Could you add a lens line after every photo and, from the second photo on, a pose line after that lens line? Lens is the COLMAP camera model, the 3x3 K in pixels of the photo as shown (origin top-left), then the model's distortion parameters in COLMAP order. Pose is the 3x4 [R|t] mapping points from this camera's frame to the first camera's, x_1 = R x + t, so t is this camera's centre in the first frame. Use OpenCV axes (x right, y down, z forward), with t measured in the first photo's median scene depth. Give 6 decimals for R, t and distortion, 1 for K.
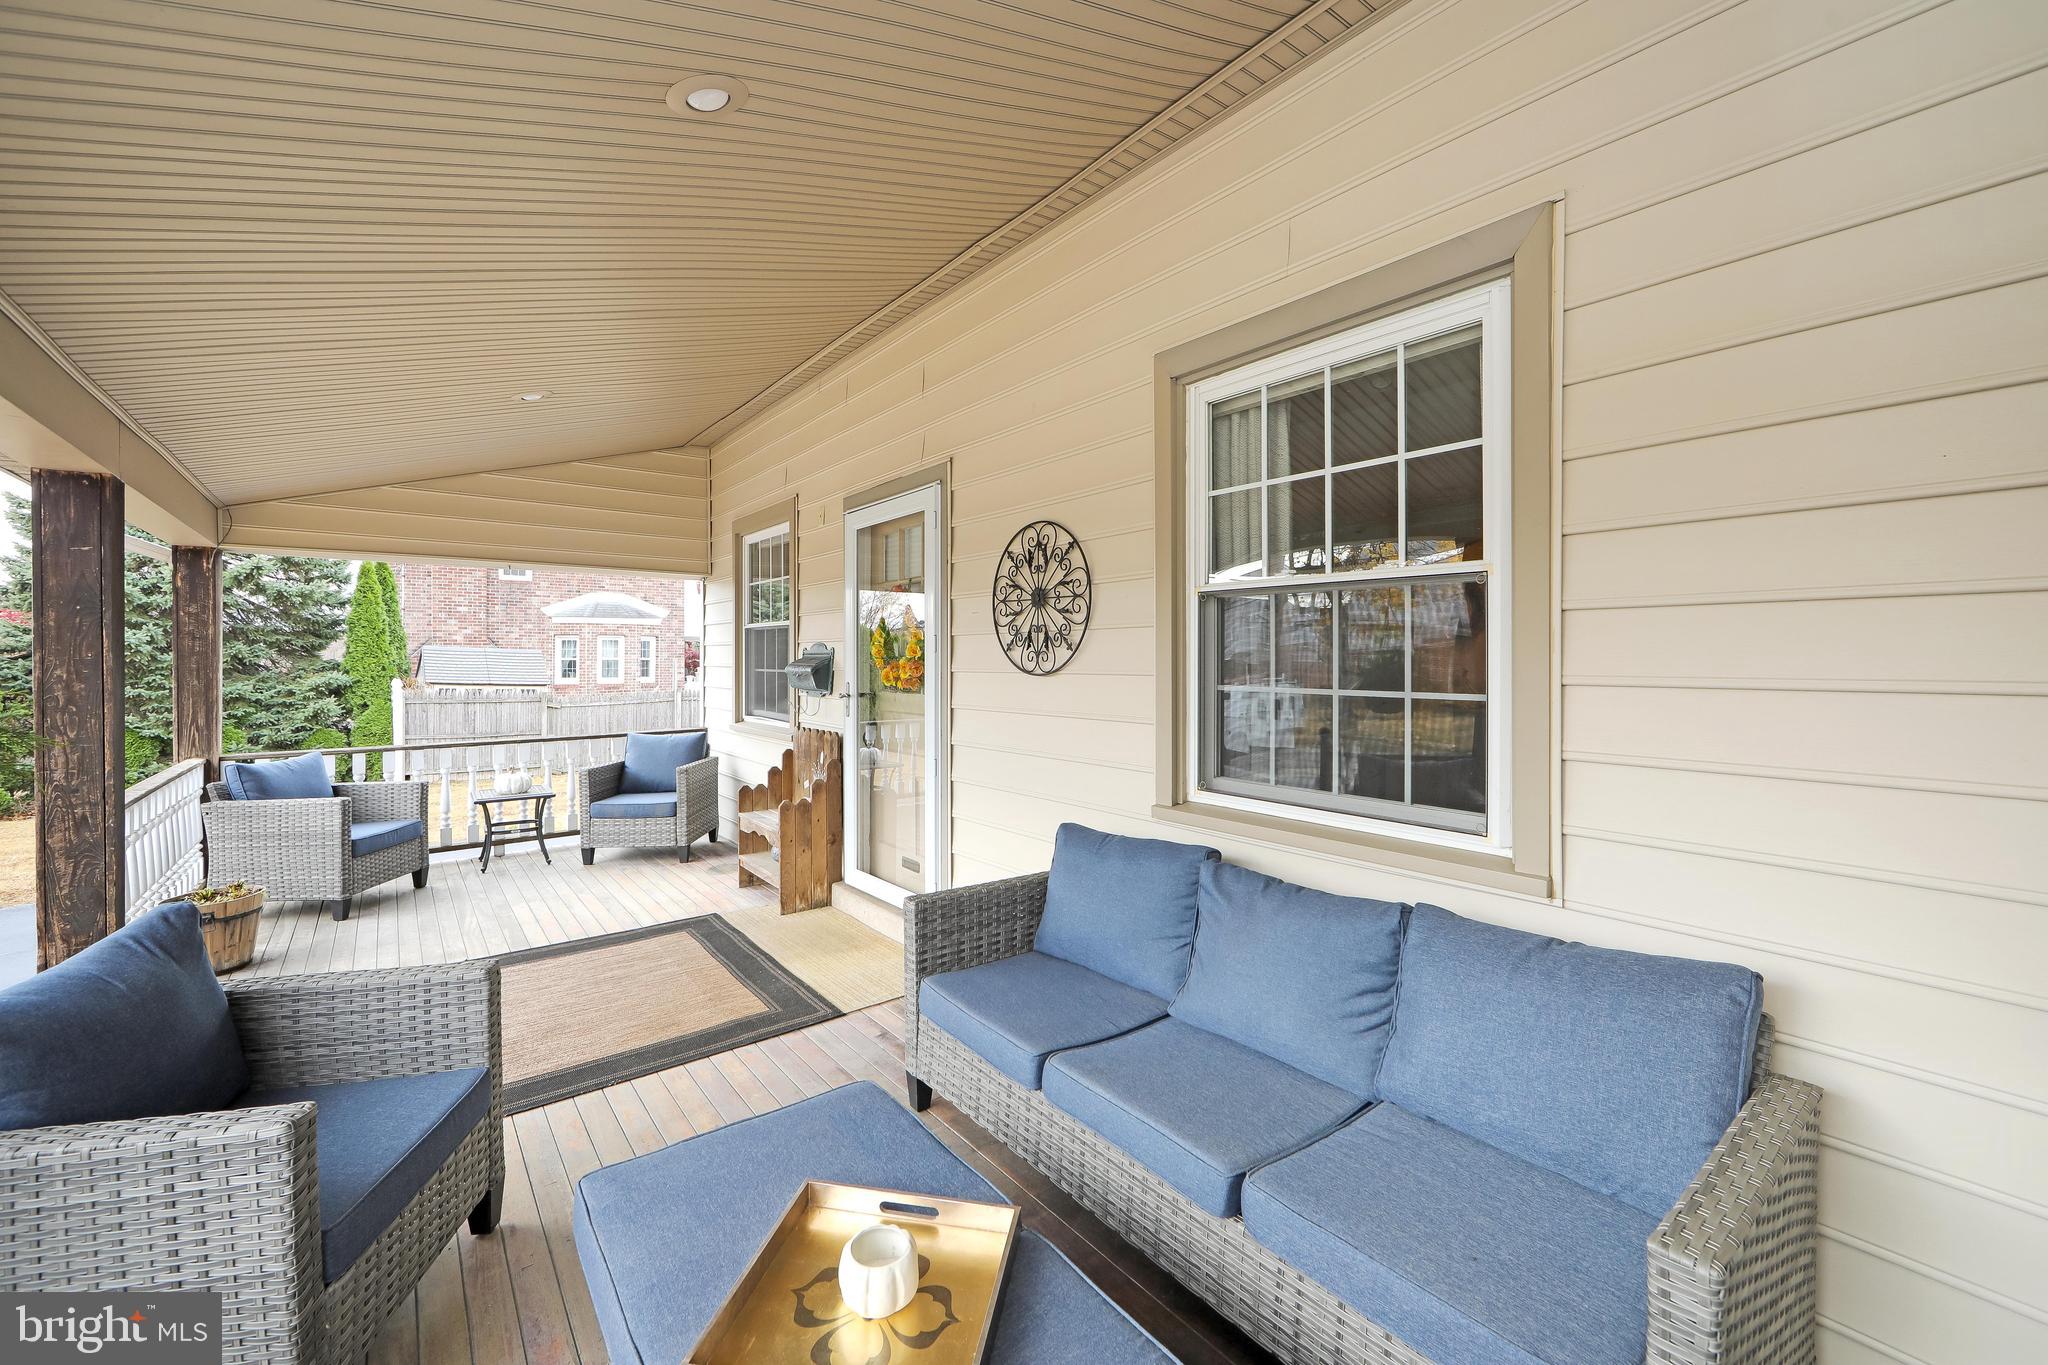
lens RADIAL K [[816.0, 0, 1025.4], [0, 816.0, 678.0], [0, 0, 1]] dist [-0.000290, -0.000059]
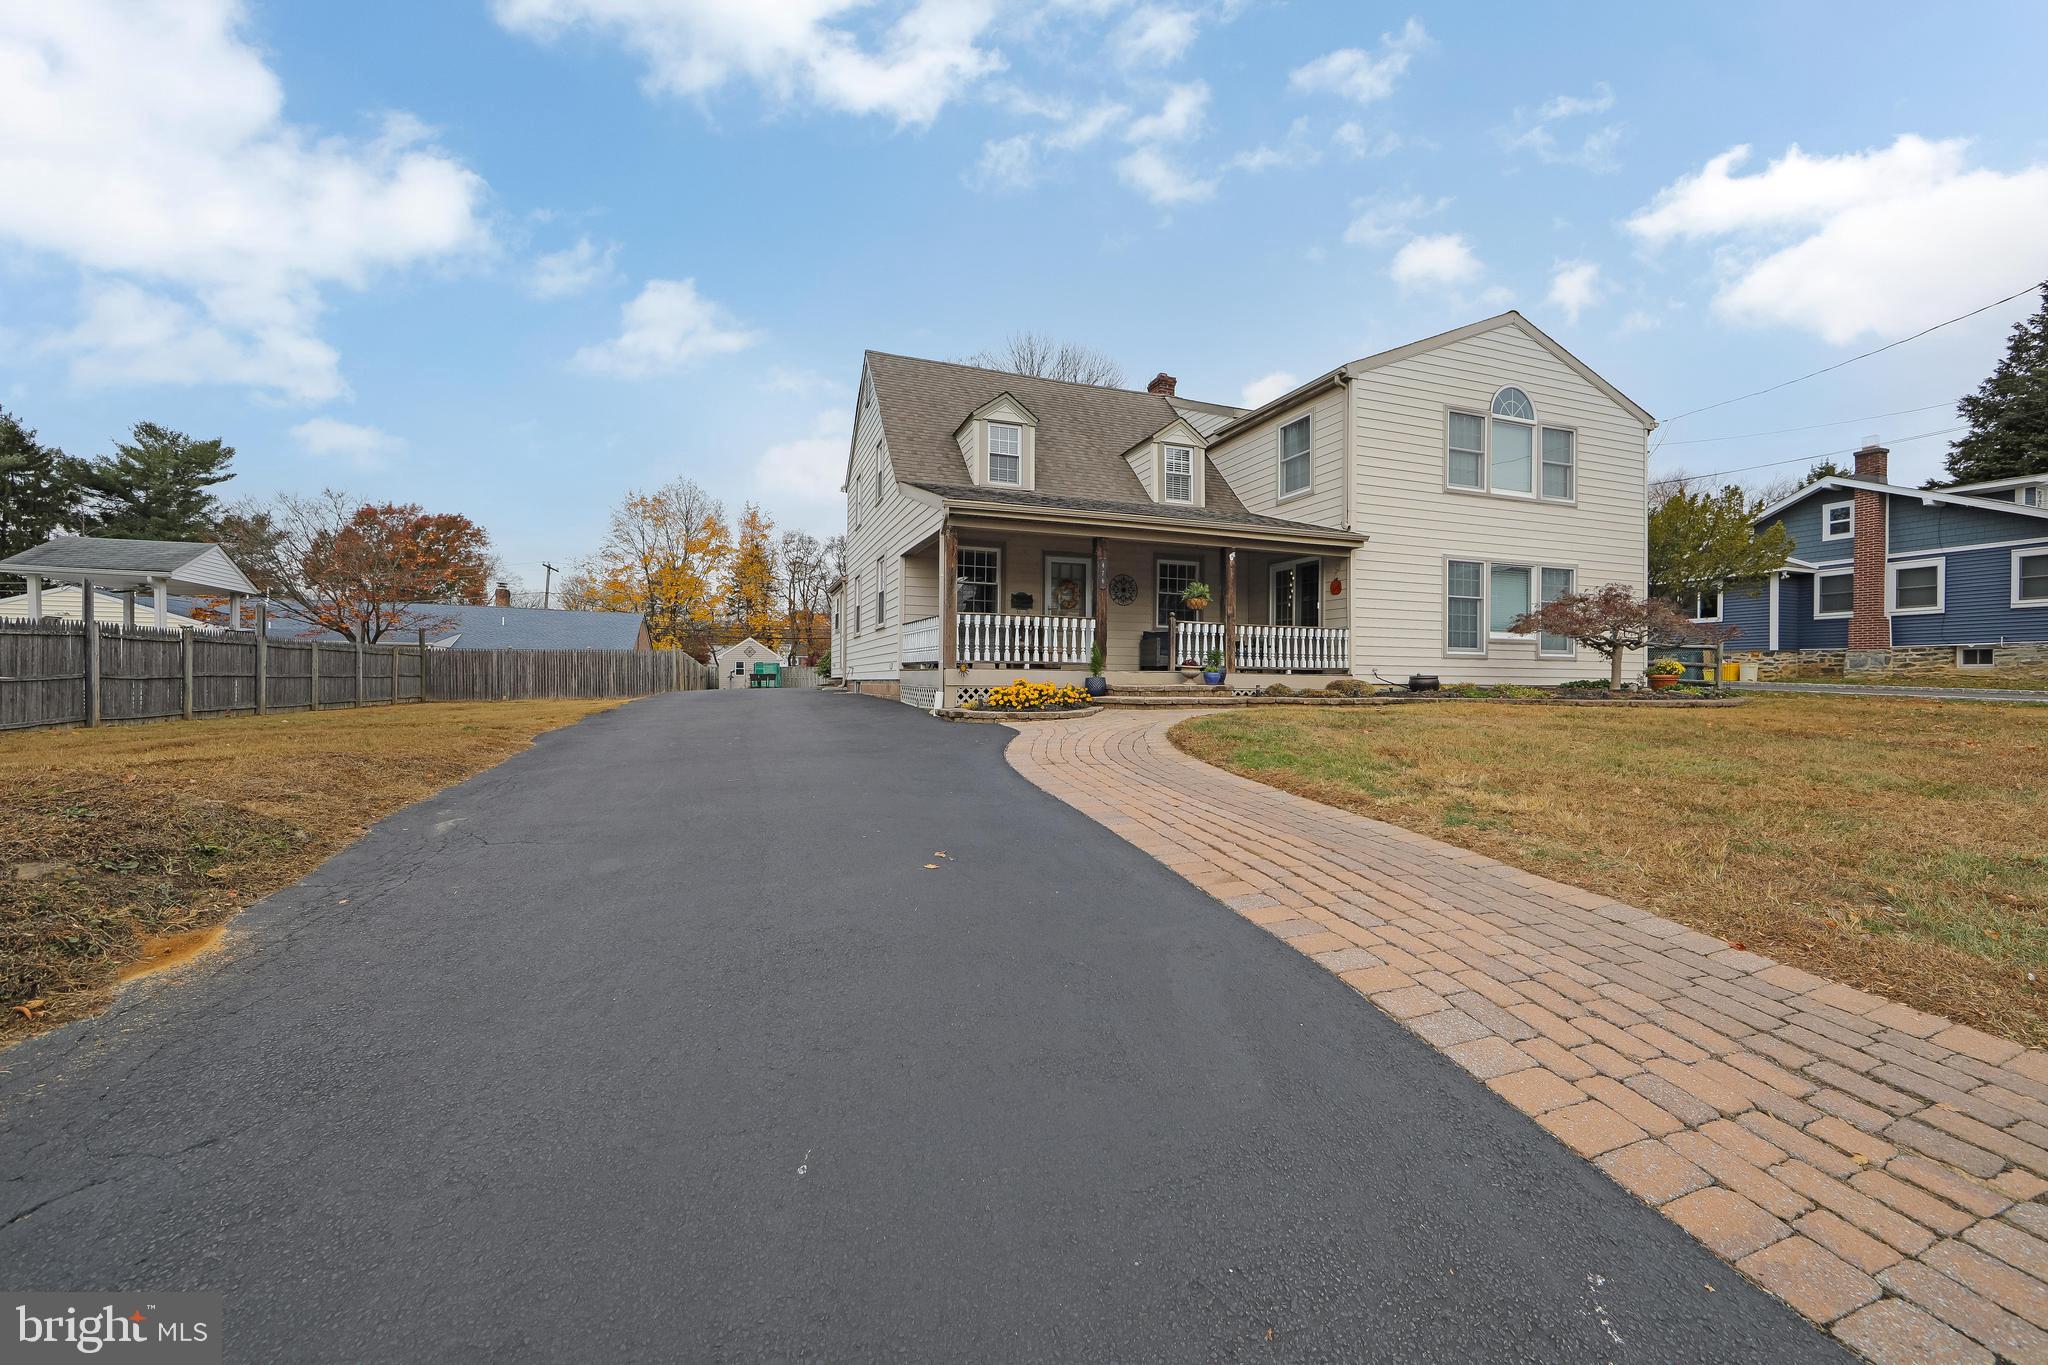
lens RADIAL K [[816.0, 0, 1025.4], [0, 816.0, 678.0], [0, 0, 1]] dist [-0.000290, -0.000059]
pose [[0.308268, -0.007001, 0.951274, -3.497906], [0.006289, 0.999966, 0.005321, 0.290852], [-0.951279, 0.004342, 0.308302, 0.027879]]
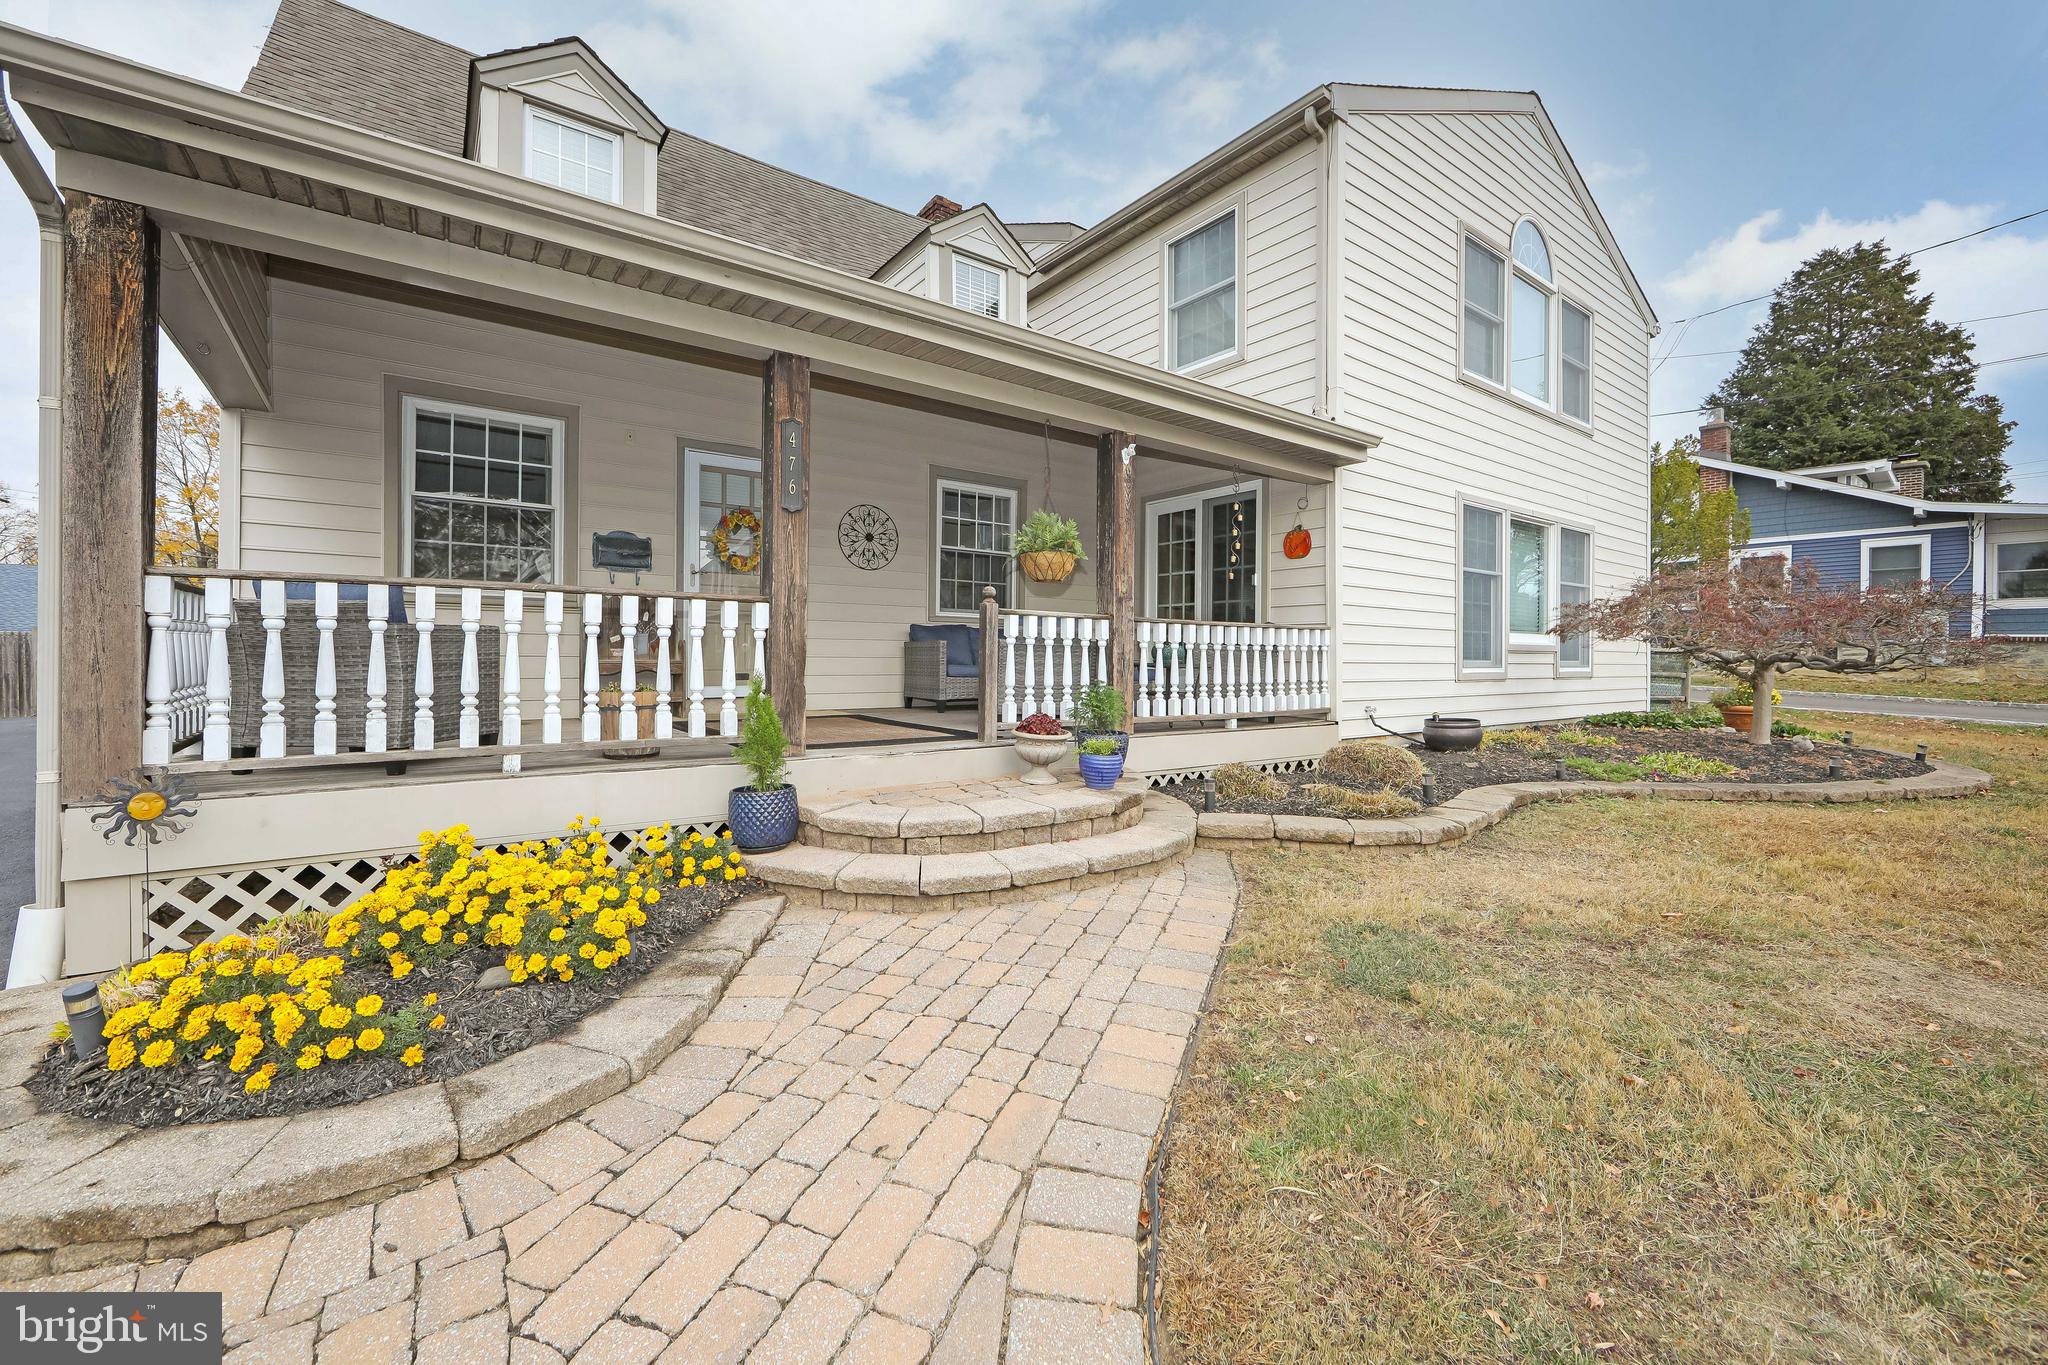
lens RADIAL K [[829.8, 0, 1026.2], [0, 829.8, 648.4], [0, 0, 1]] dist [-0.017470, -0.000017]
pose [[0.025307, -0.001741, 0.999678, -1.694356], [0.005020, 0.999986, 0.001614, 0.158457], [-0.999667, 0.004977, 0.025316, 0.346646]]
